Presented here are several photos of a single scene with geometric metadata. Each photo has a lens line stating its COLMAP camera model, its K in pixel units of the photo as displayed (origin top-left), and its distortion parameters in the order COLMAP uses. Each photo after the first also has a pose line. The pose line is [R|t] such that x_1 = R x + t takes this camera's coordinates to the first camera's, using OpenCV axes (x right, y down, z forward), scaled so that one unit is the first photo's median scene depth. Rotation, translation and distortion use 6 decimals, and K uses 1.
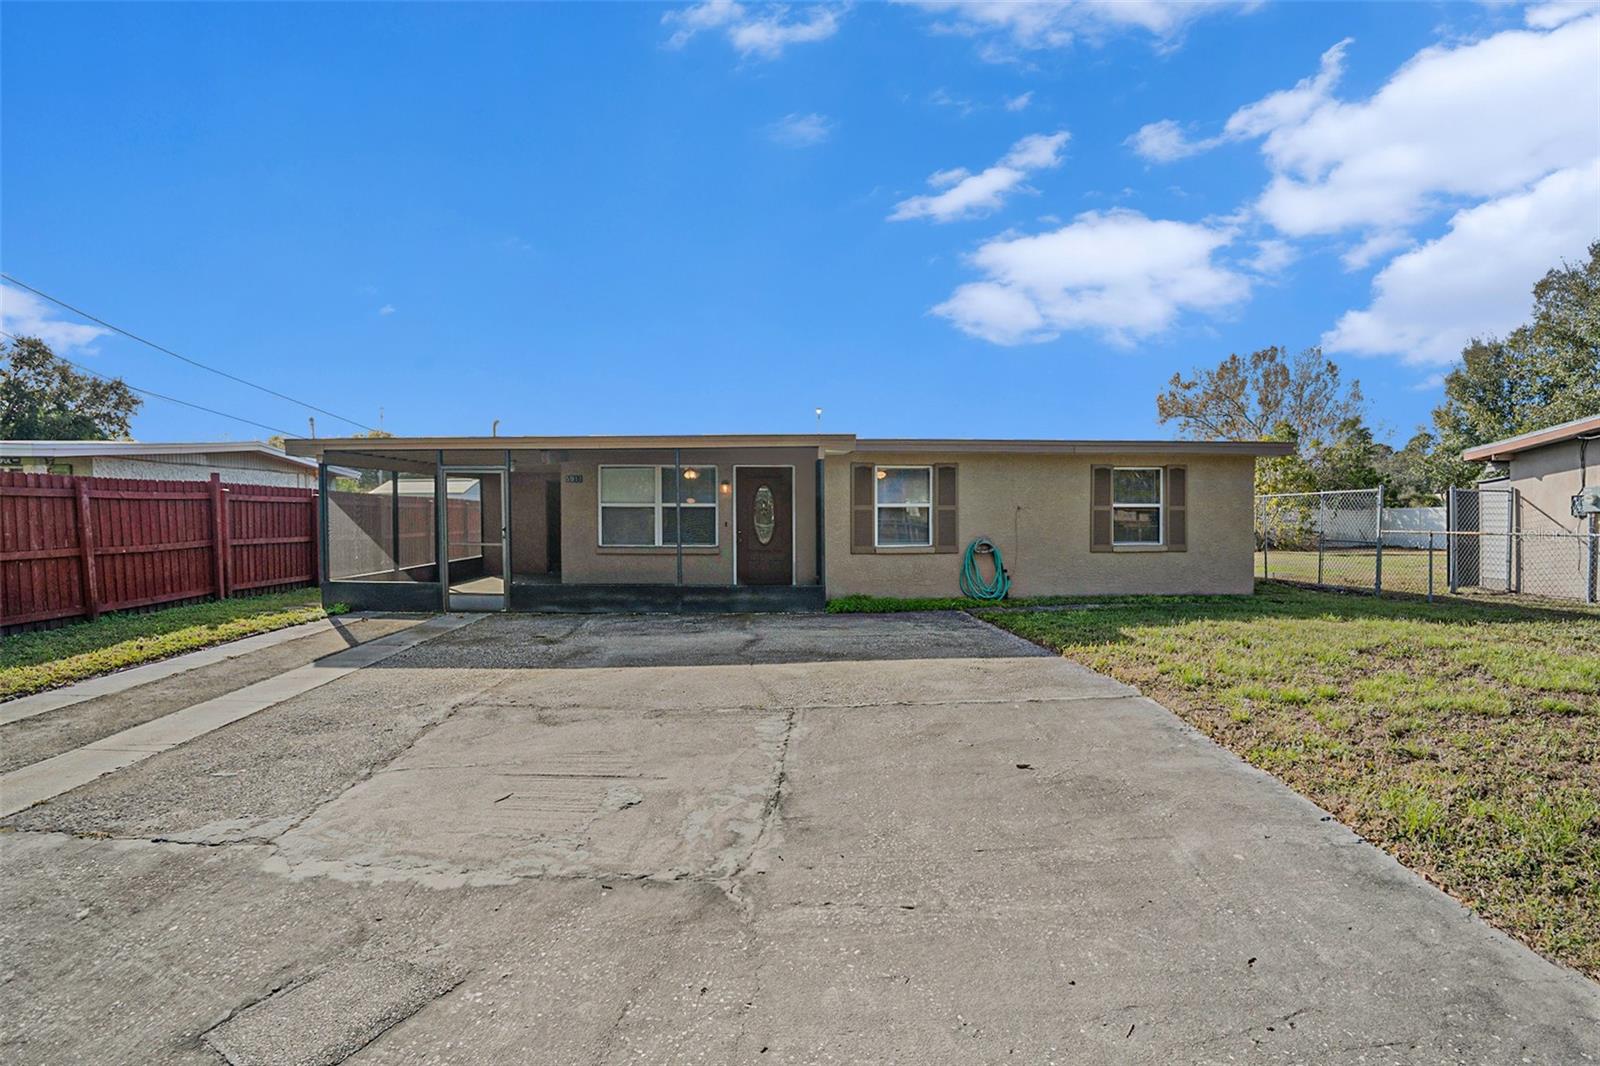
lens RADIAL K [[756.7, 0, 807.0], [0, 756.7, 499.6], [0, 0, 1]] dist [-0.060039, 0.010310]
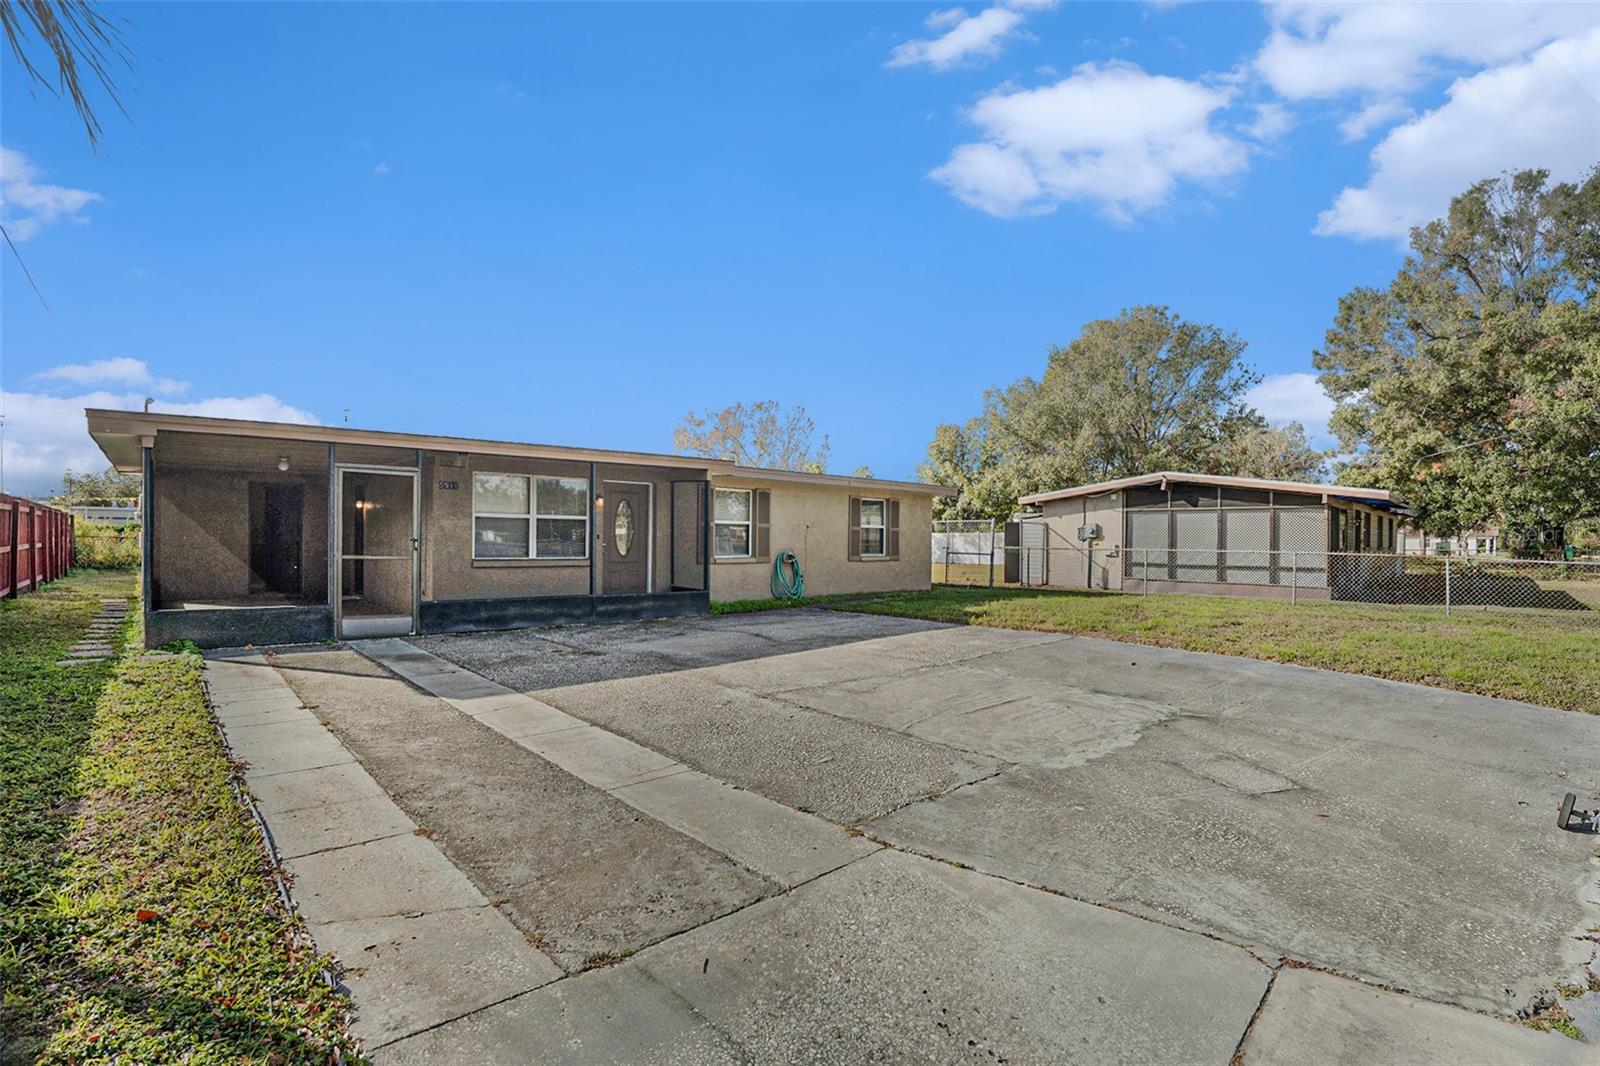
lens RADIAL K [[739.7, 0, 800.0], [0, 739.7, 533.0], [0, 0, 1]] dist [-0.001202, -0.000194]
pose [[0.751796, 0.016706, 0.659184, -0.562293], [-0.031760, 0.999436, 0.010893, 0.008175], [-0.658630, -0.029125, 0.751903, 0.063132]]
